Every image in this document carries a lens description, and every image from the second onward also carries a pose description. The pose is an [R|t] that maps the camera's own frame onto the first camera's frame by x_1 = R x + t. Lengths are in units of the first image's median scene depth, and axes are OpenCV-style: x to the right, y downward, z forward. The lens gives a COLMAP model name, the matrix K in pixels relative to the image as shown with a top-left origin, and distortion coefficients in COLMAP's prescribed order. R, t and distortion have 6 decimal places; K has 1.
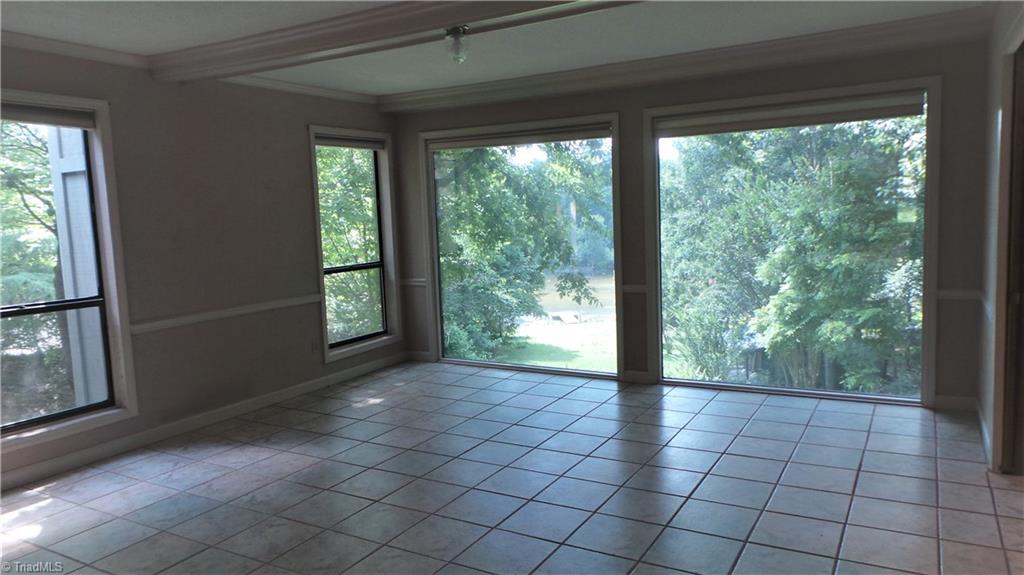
lens RADIAL K [[713.0, 0, 521.9], [0, 713.0, 291.4], [0, 0, 1]] dist [0.026891, 0.001306]
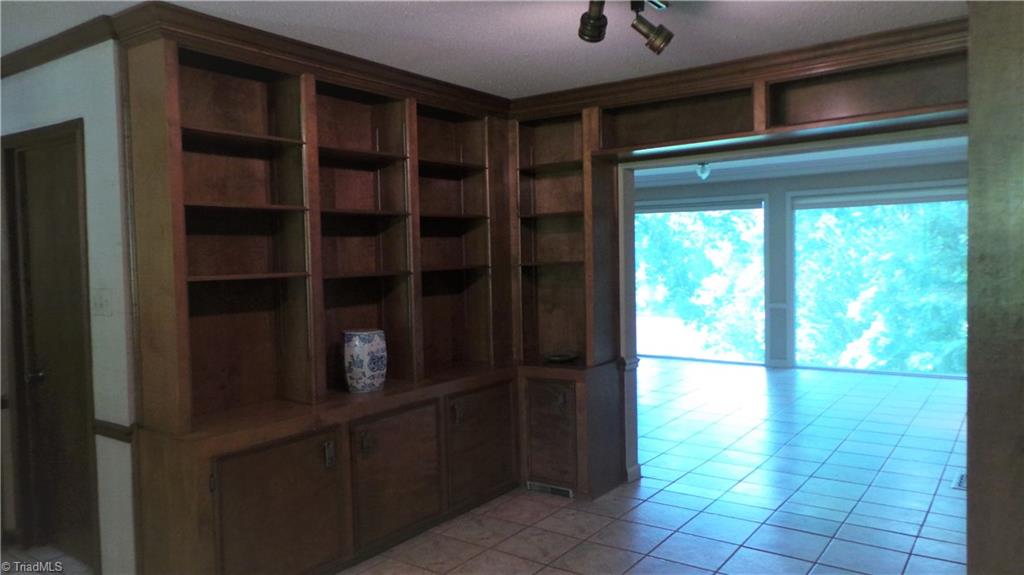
lens RADIAL K [[713.0, 0, 521.9], [0, 713.0, 291.4], [0, 0, 1]] dist [0.026891, 0.001306]
pose [[0.994355, 0.014626, -0.105091, -0.064147], [-0.020736, 0.998142, -0.057291, 0.018576], [0.104058, 0.059146, 0.992811, -0.167157]]
